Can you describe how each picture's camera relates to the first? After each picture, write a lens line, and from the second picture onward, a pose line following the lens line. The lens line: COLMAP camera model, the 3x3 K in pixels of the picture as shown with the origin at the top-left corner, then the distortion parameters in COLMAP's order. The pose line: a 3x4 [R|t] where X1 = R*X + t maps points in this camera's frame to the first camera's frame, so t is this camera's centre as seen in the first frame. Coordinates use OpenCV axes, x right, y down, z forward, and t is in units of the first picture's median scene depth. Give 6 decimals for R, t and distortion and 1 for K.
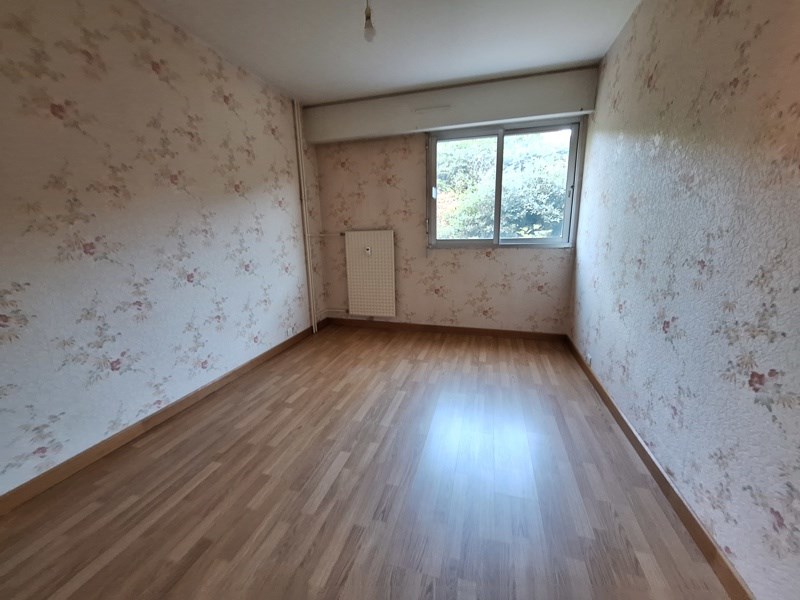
lens RADIAL K [[318.0, 0, 398.9], [0, 318.0, 300.8], [0, 0, 1]] dist [-0.000021, -0.000521]
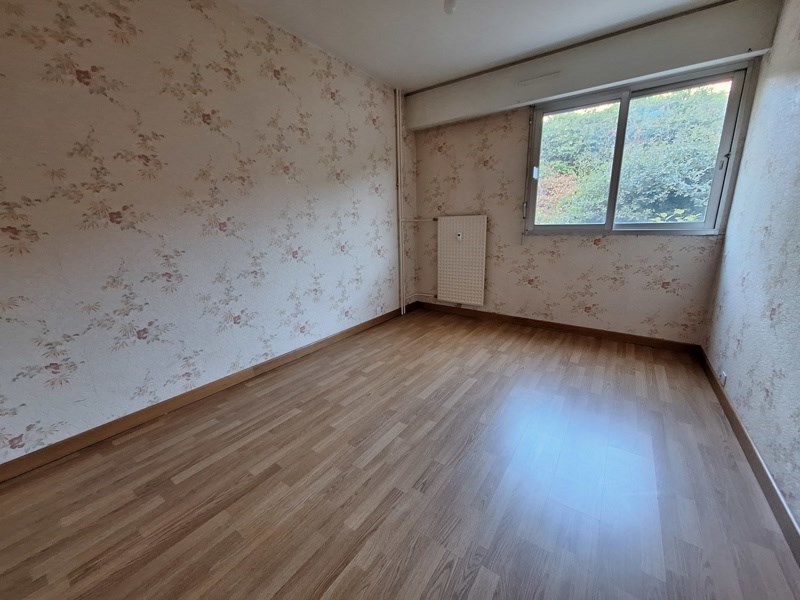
lens RADIAL K [[318.0, 0, 402.1], [0, 318.0, 303.0], [0, 0, 1]] dist [-0.000021, -0.000521]
pose [[0.942969, 0.081256, -0.322812, 0.107882], [-0.070313, 0.996490, 0.045439, 0.024880], [0.325371, -0.020150, 0.945372, 0.009882]]
